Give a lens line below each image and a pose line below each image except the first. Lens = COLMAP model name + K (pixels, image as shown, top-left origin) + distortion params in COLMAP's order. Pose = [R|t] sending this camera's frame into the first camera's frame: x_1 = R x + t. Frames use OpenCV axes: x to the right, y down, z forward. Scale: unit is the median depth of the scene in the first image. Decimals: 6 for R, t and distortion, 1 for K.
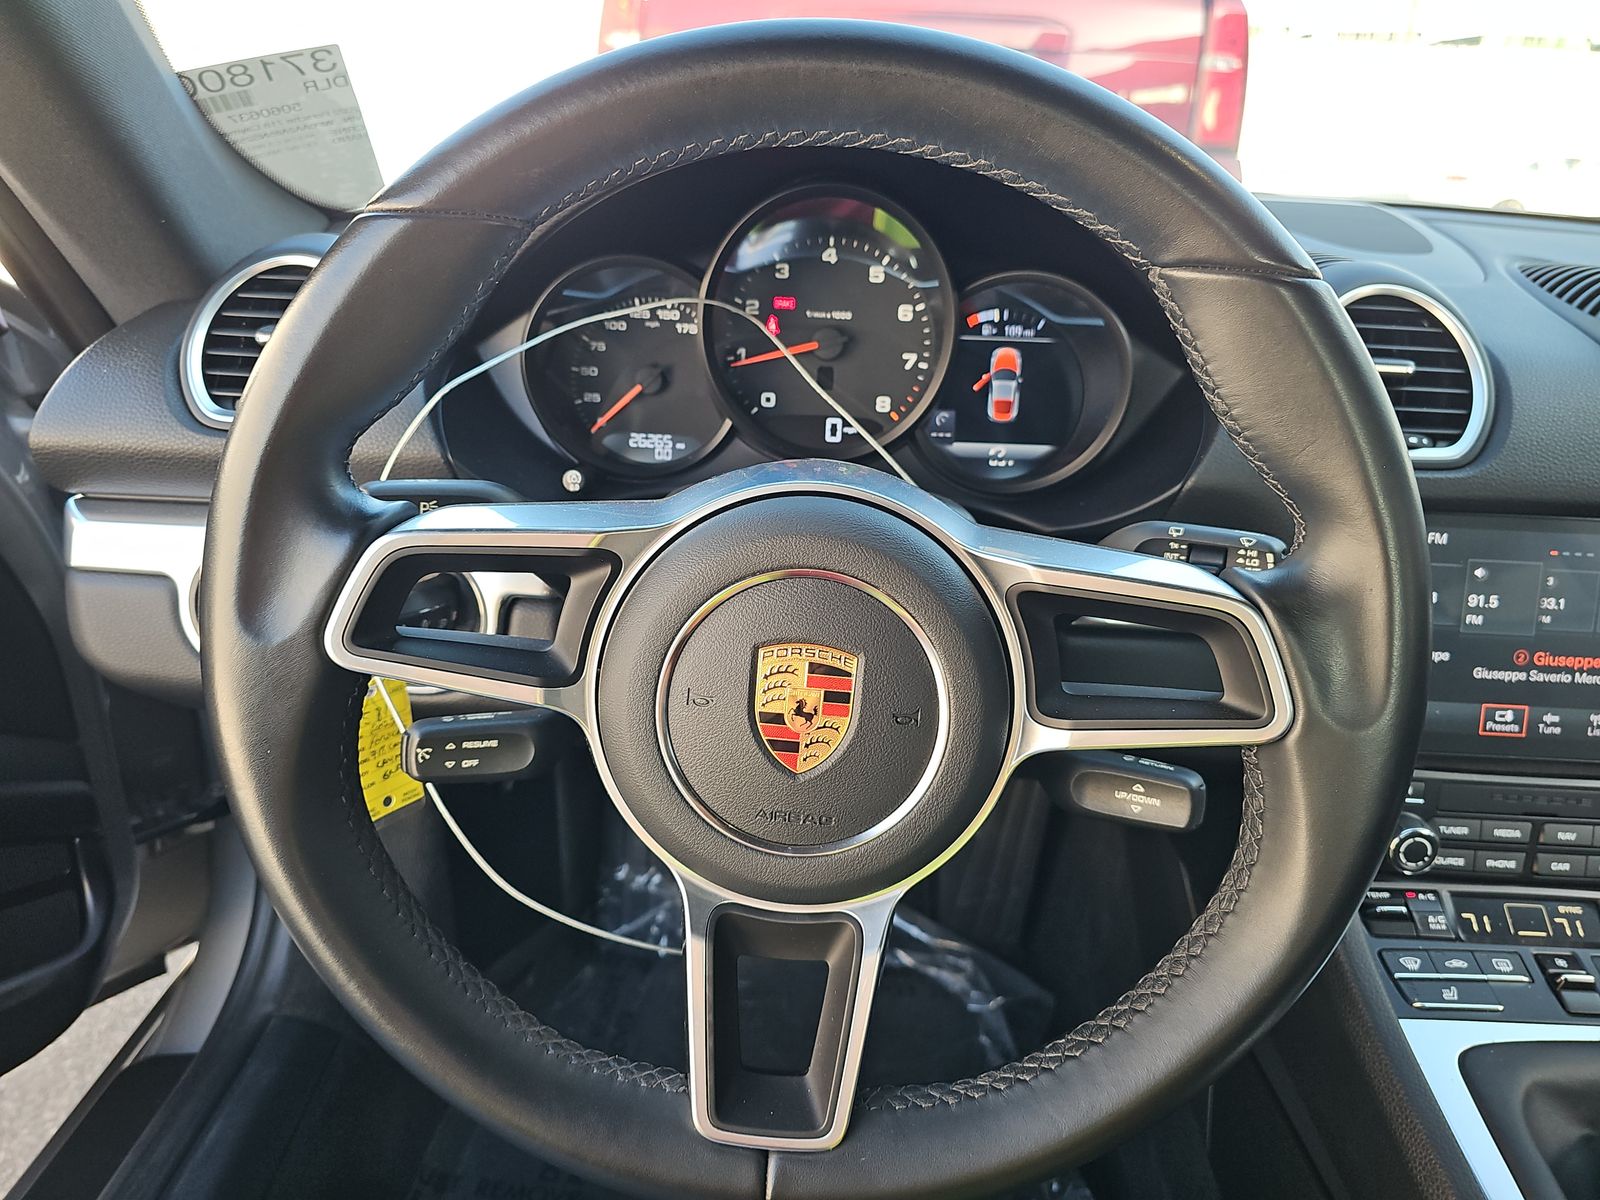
lens RADIAL K [[1079.1, 0, 800.0], [0, 1079.1, 600.0], [0, 0, 1]] dist [0.037175, -0.002110]
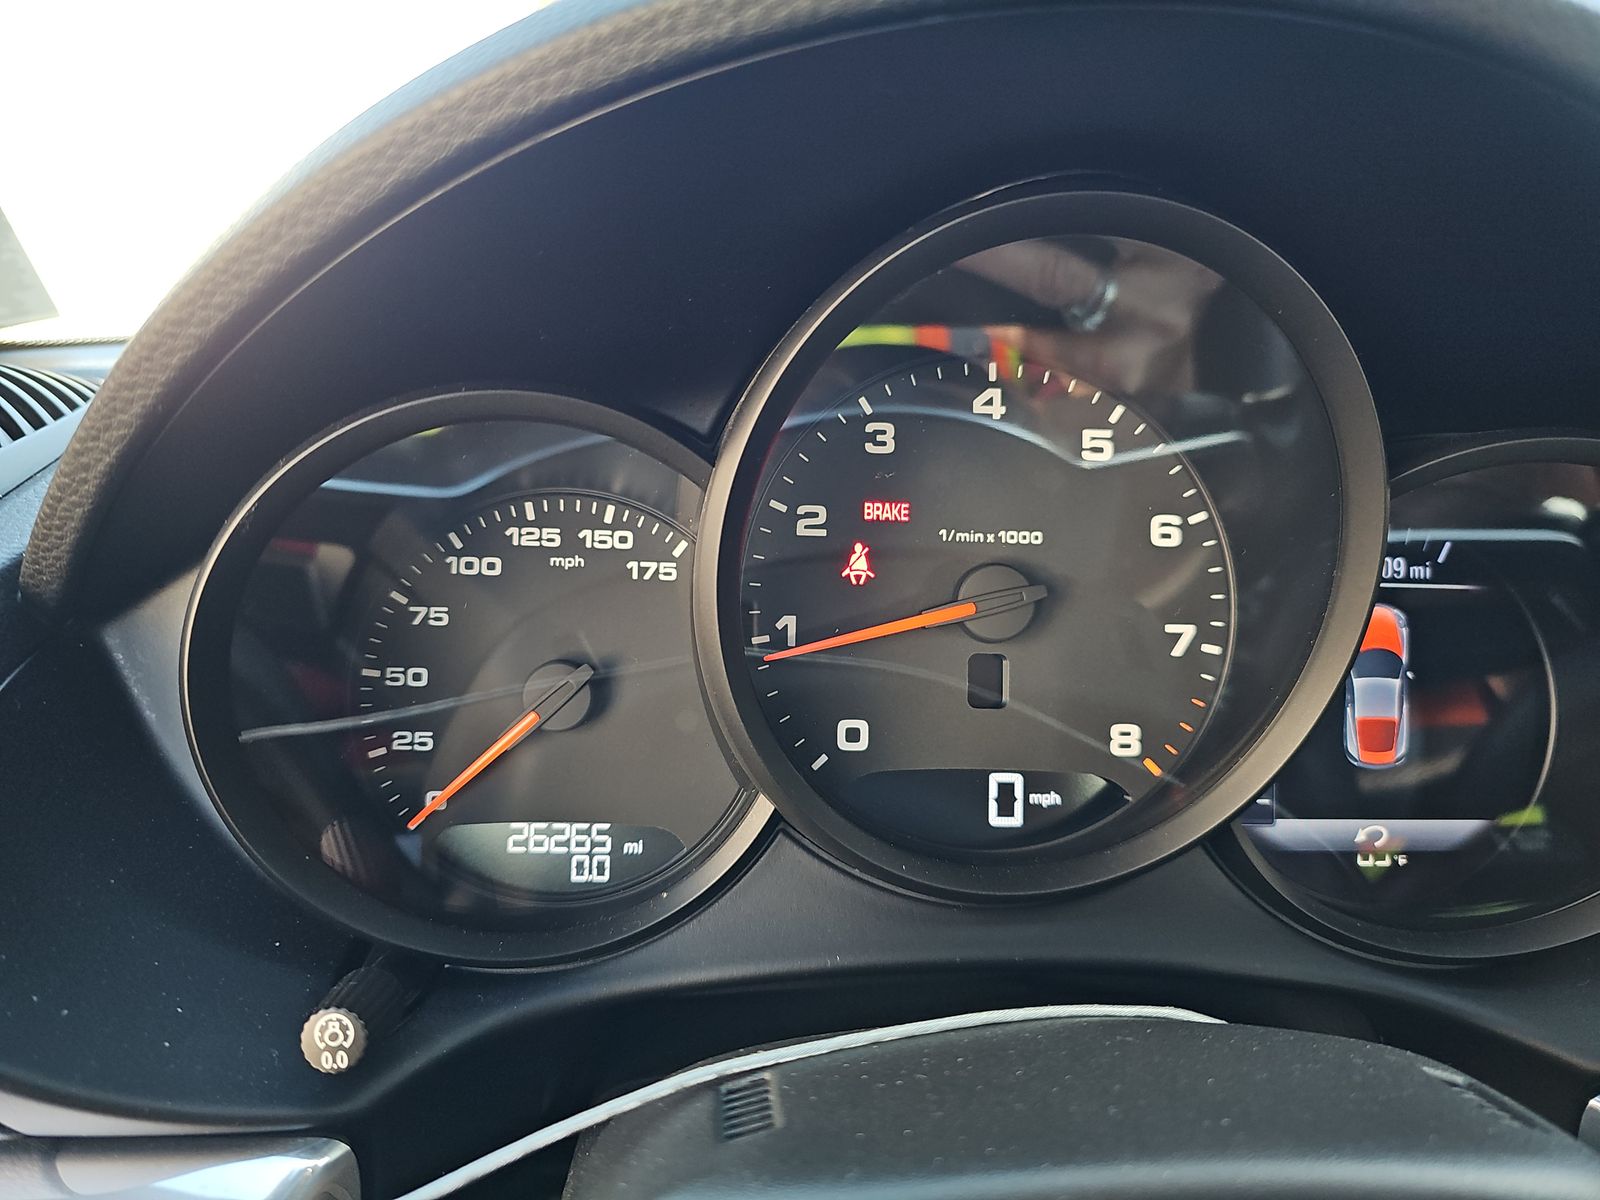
lens RADIAL K [[1079.1, 0, 800.0], [0, 1079.1, 600.0], [0, 0, 1]] dist [0.037175, -0.002110]
pose [[0.991727, -0.016621, 0.127287, -0.101859], [0.039745, 0.982615, -0.181350, -0.162735], [-0.122060, 0.184908, 0.975146, 0.591425]]
